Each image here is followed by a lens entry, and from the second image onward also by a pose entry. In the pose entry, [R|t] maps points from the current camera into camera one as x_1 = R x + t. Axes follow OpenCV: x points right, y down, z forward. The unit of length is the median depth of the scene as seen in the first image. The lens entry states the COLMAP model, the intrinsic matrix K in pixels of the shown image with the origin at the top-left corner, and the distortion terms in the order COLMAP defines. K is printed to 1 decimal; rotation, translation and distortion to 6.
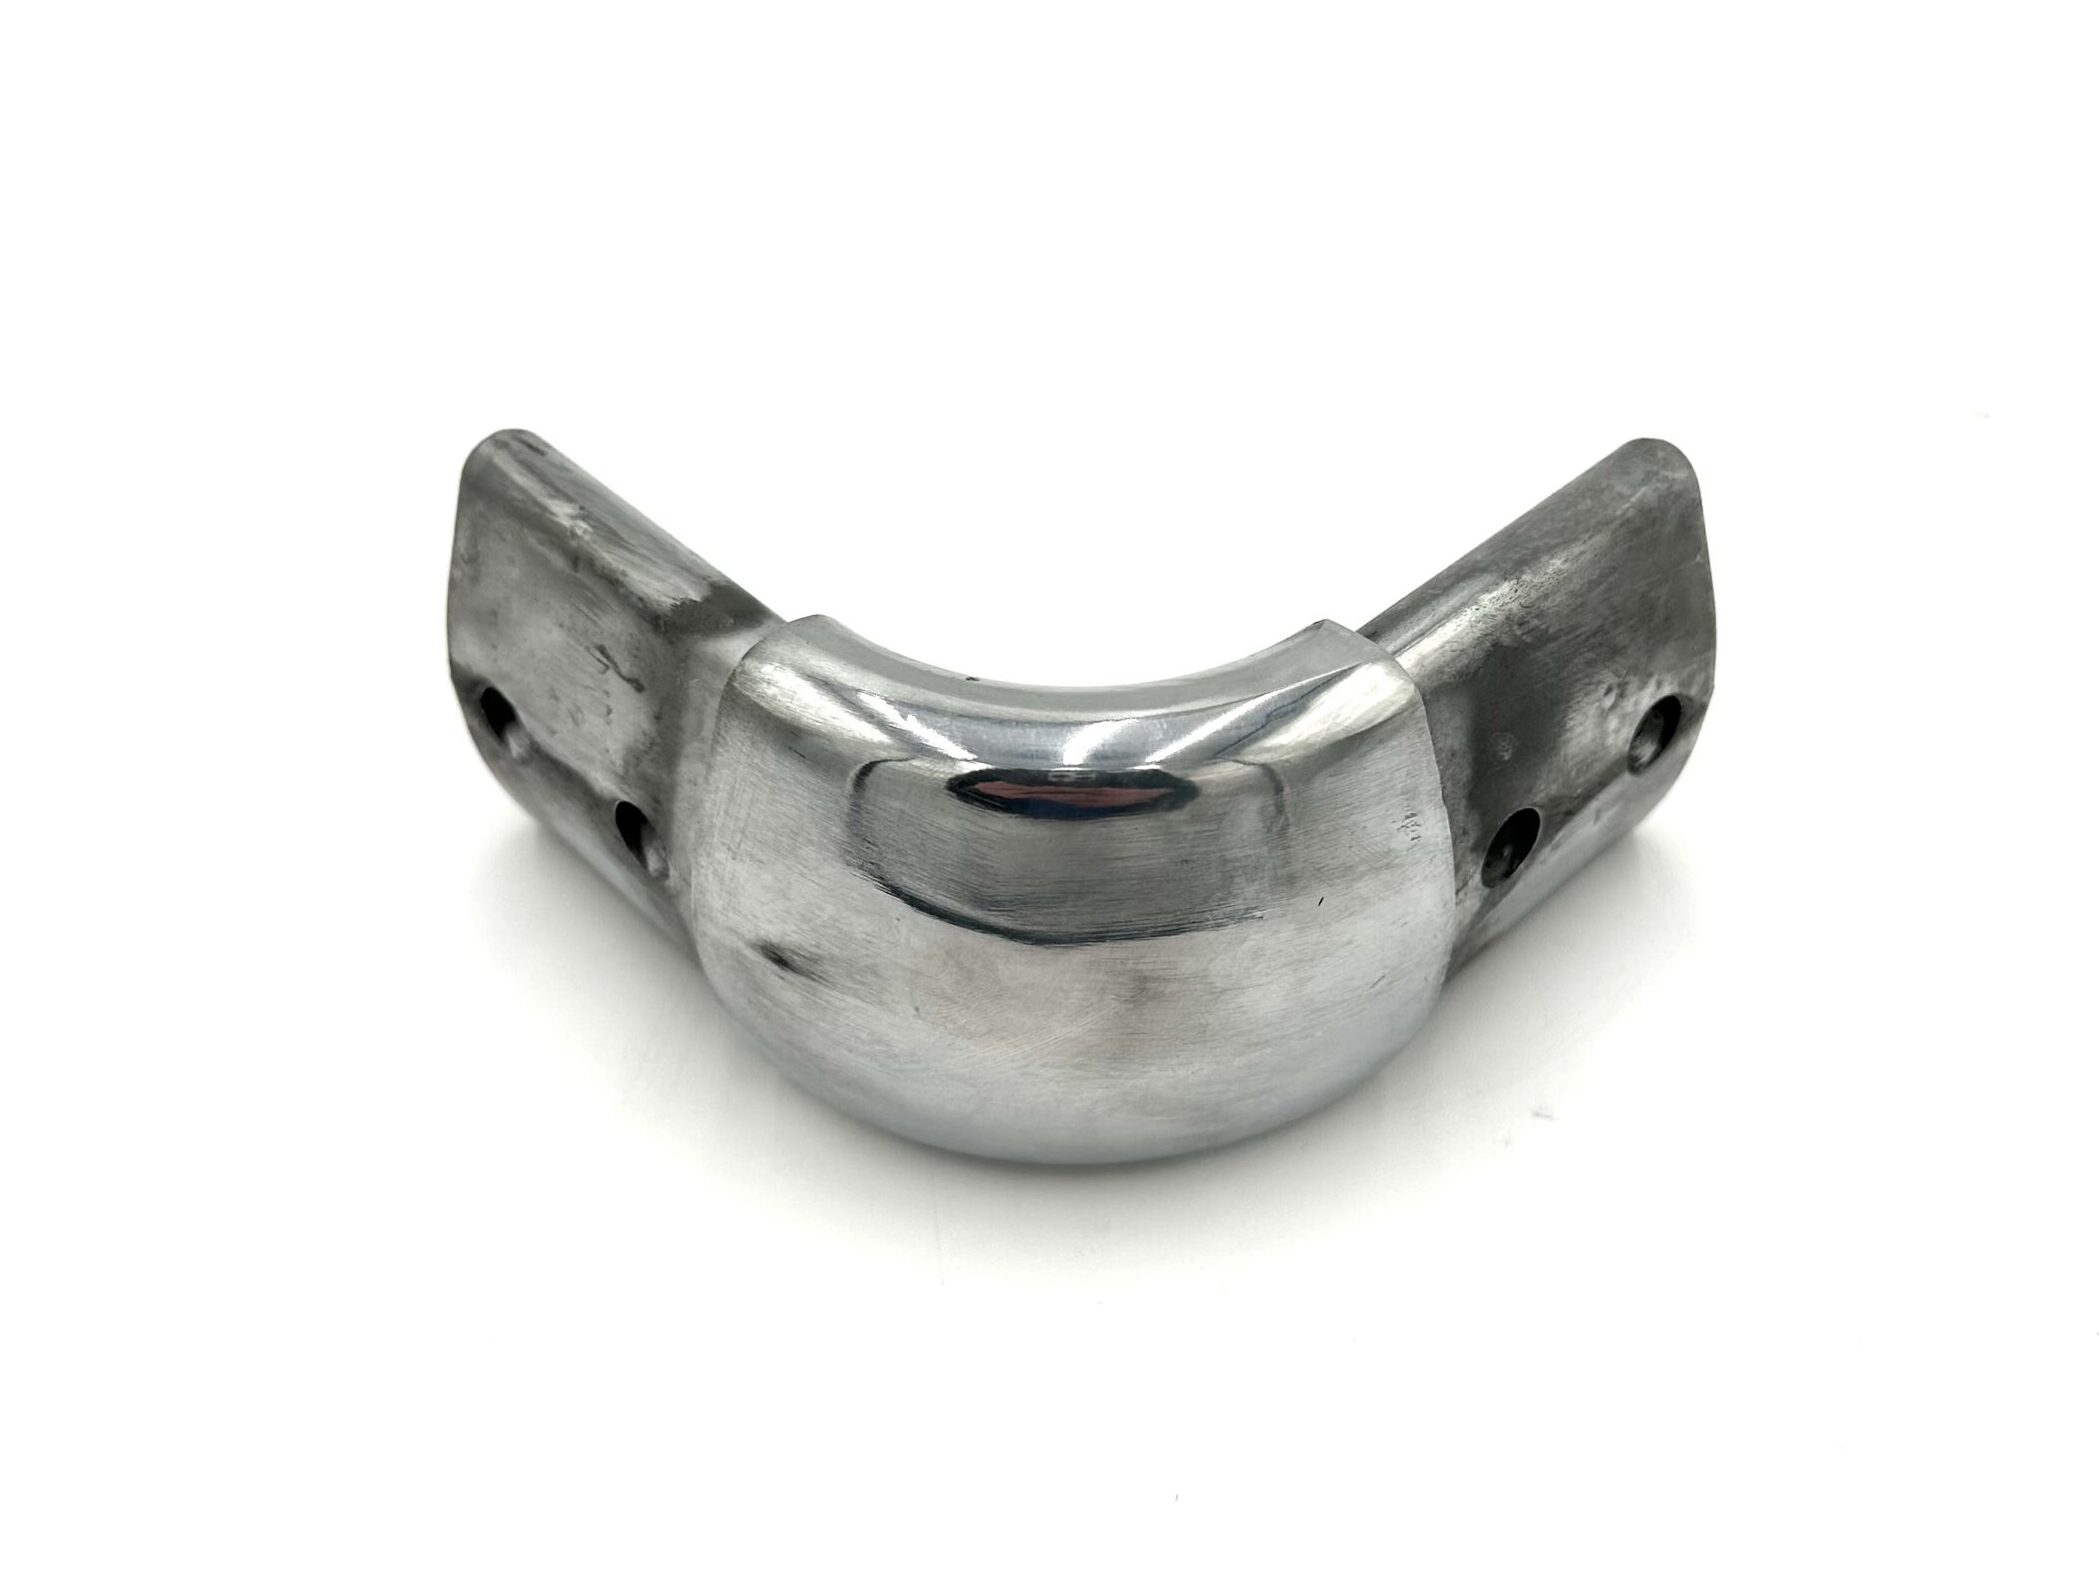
lens RADIAL K [[1438.7, 0, 1049.5], [0, 1438.7, 787.0], [0, 0, 1]] dist [0.079185, -0.085716]
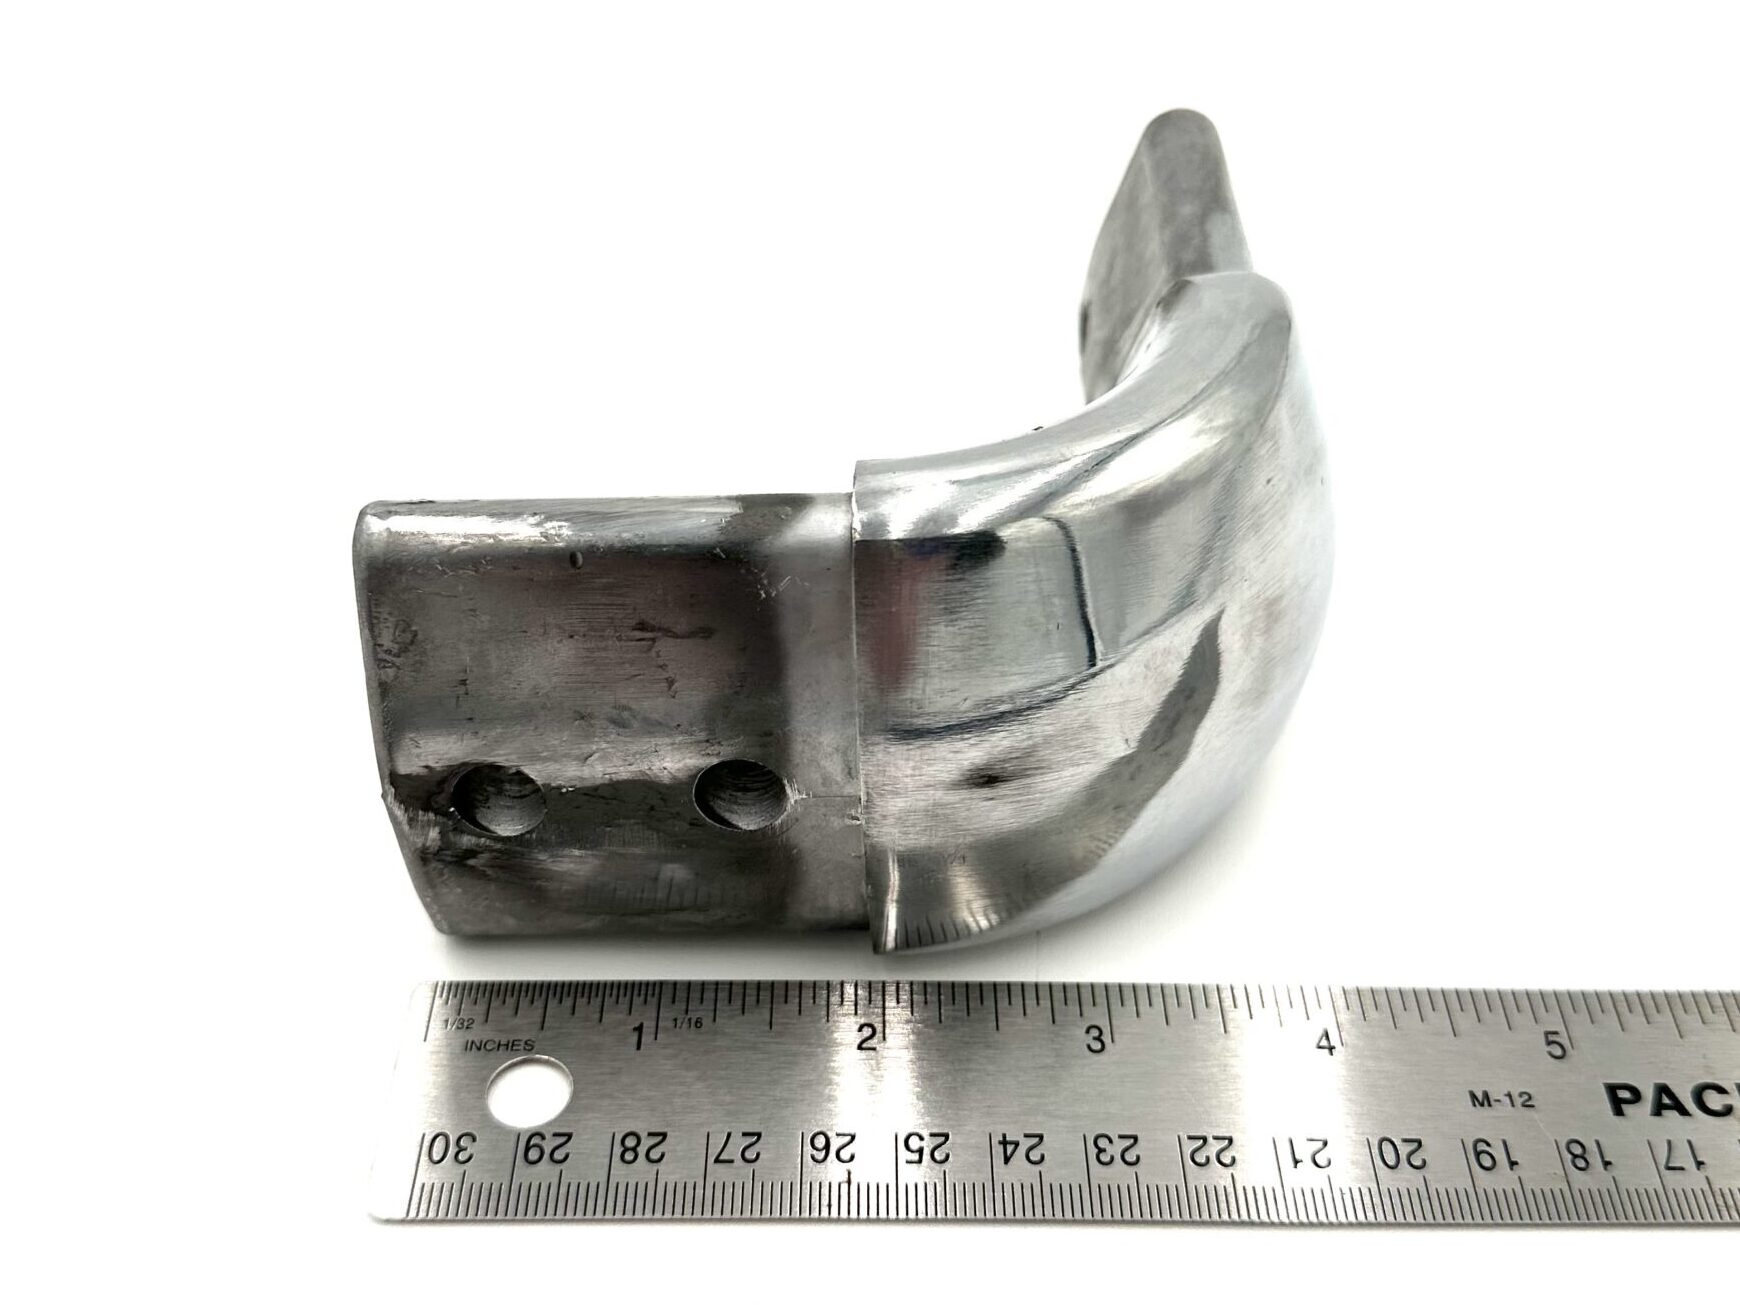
lens RADIAL K [[1192.7, 0, 870.0], [0, 1192.7, 652.5], [0, 0, 1]] dist [0.079185, -0.085716]
pose [[0.791024, -0.508578, 0.340043, -0.471404], [0.528007, 0.848277, 0.040433, -0.032442], [-0.309013, 0.147562, 0.939540, 0.214168]]
